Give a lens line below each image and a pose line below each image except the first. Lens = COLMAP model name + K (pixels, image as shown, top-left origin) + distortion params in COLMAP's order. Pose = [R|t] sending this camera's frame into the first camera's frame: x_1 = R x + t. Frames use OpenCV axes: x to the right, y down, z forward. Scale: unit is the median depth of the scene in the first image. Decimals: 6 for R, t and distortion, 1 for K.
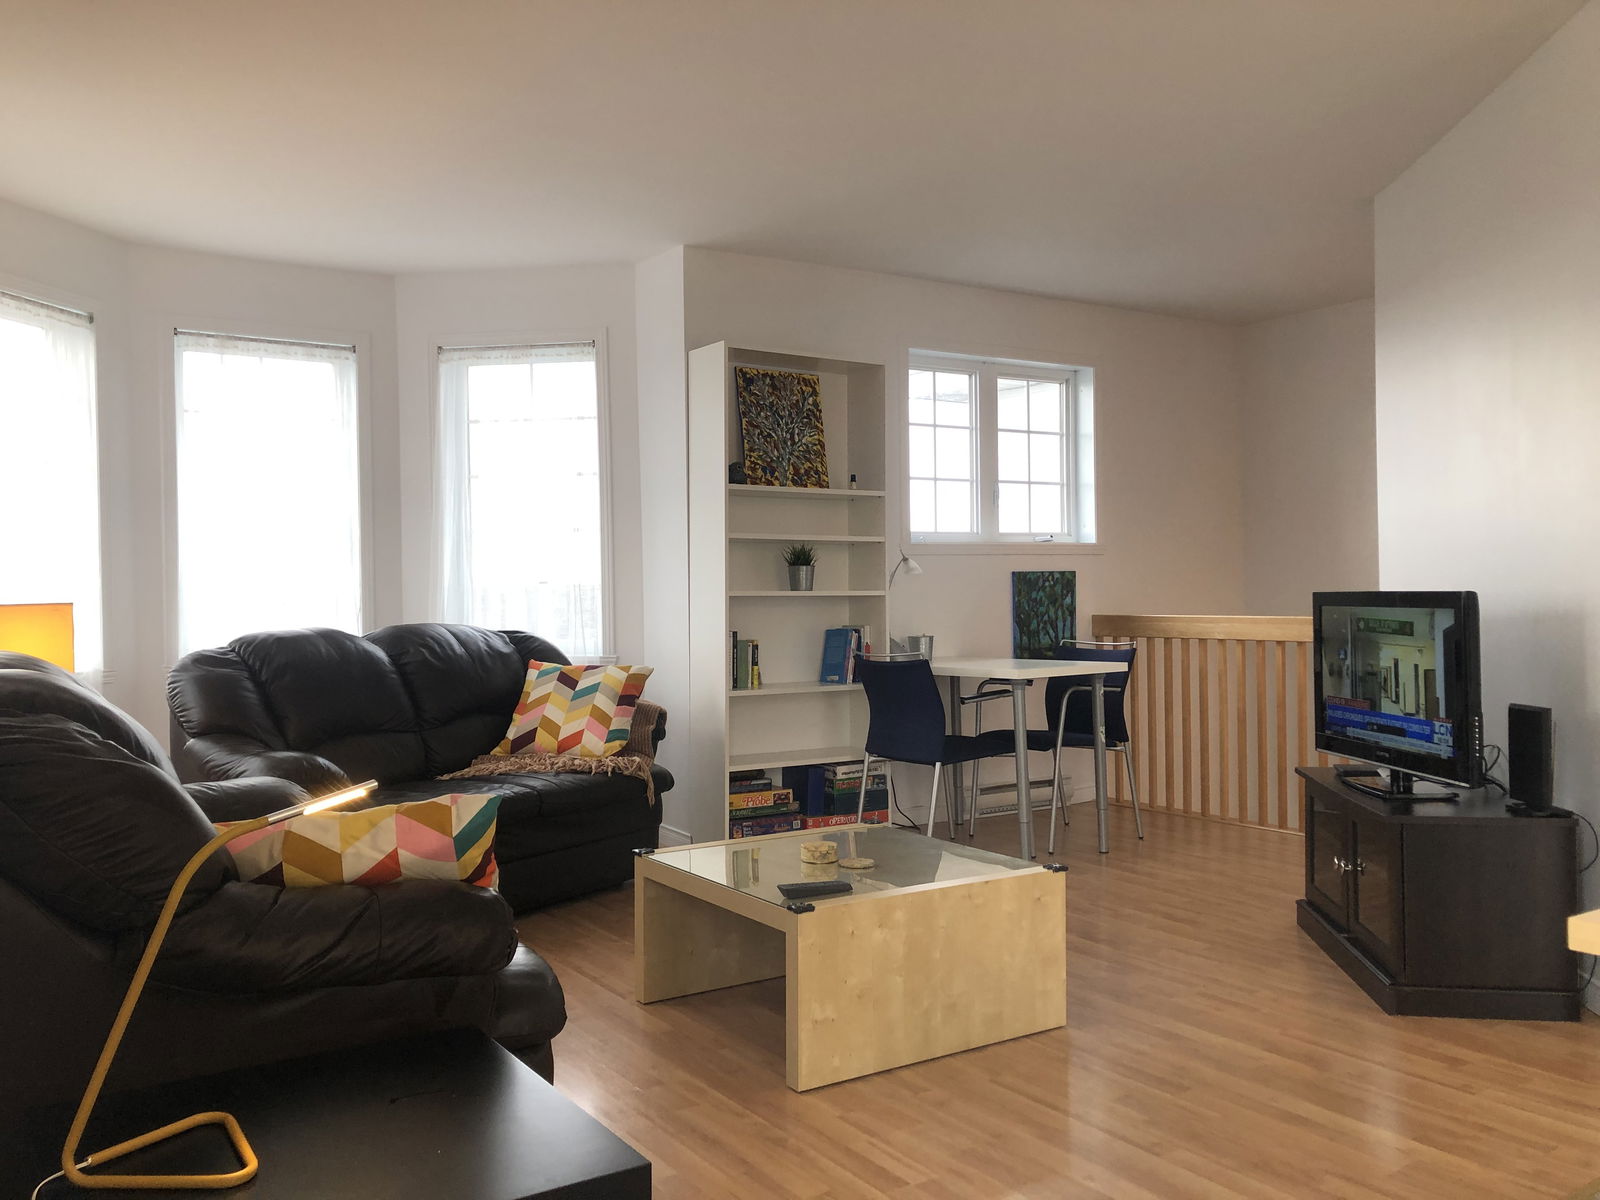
lens RADIAL K [[1306.0, 0, 798.8], [0, 1306.0, 568.2], [0, 0, 1]] dist [0.021471, -0.002445]
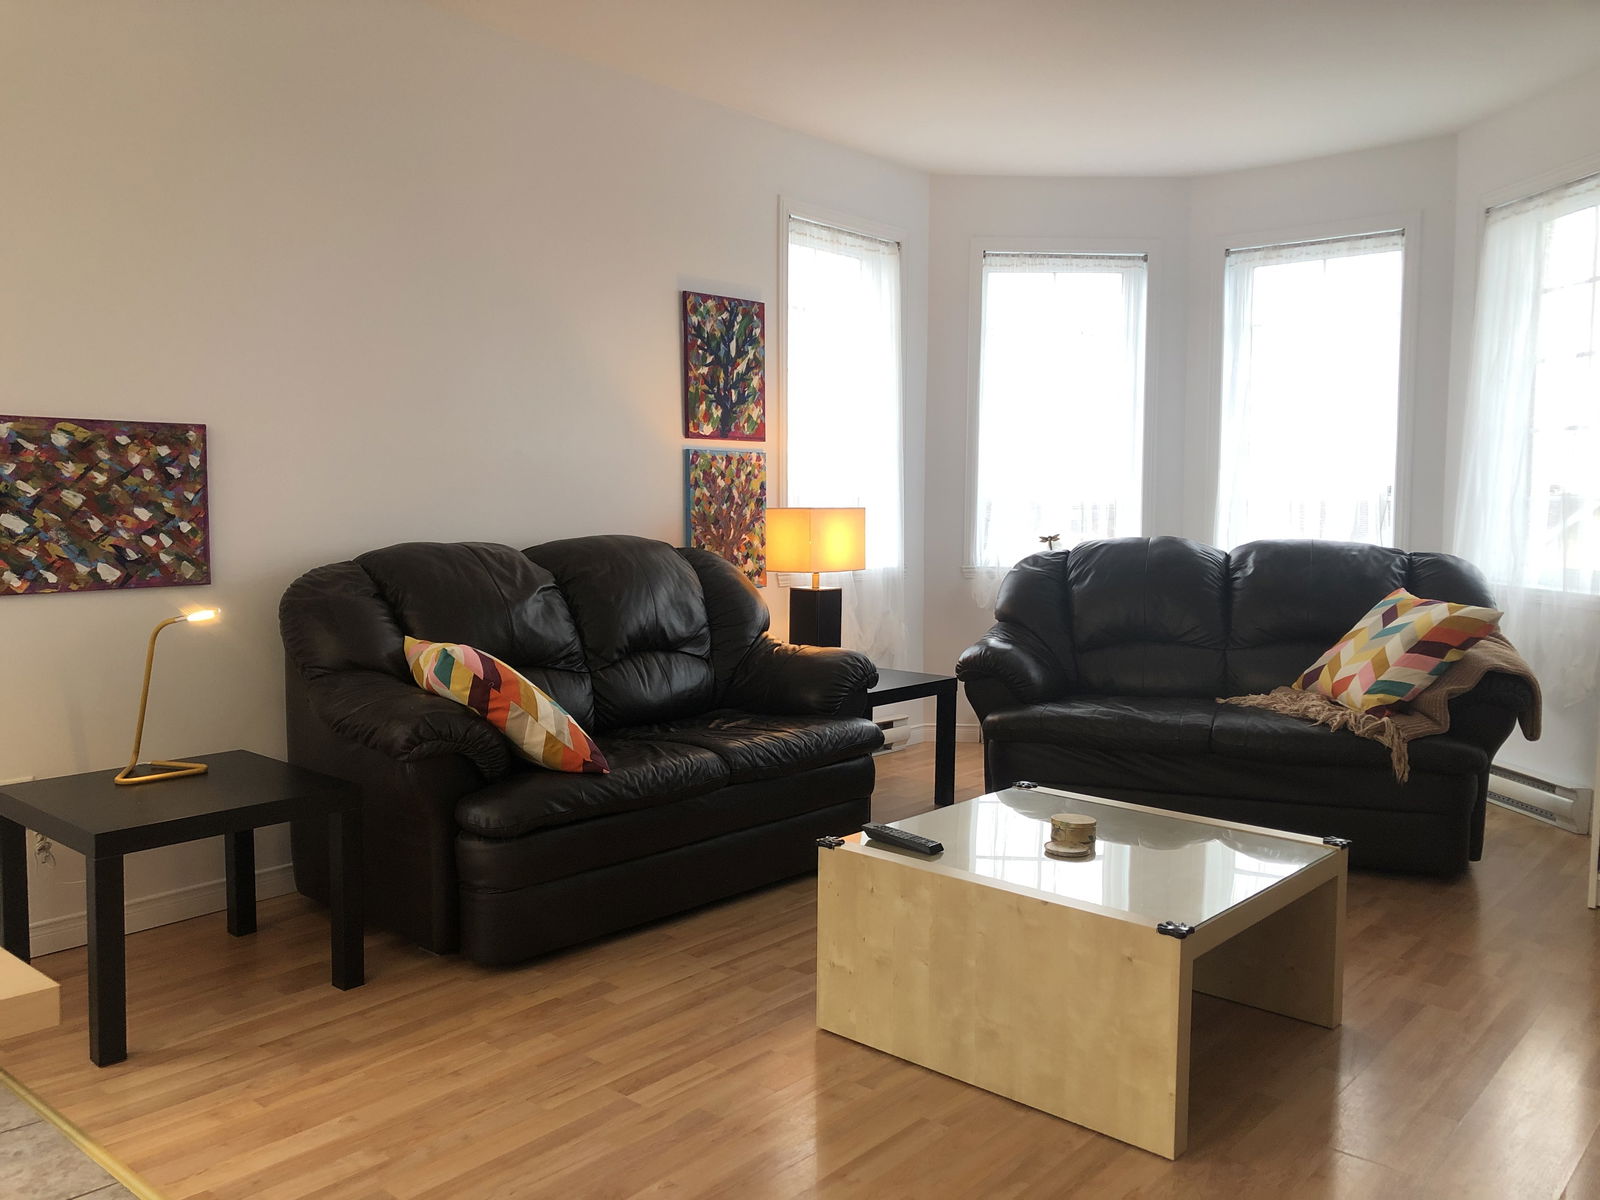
lens RADIAL K [[1306.0, 0, 797.2], [0, 1306.0, 587.7], [0, 0, 1]] dist [0.021471, -0.002445]
pose [[0.259315, 0.079334, -0.962529, 0.481783], [0.006008, 0.996469, 0.083750, -0.002619], [0.965774, -0.027501, 0.257922, 0.397232]]
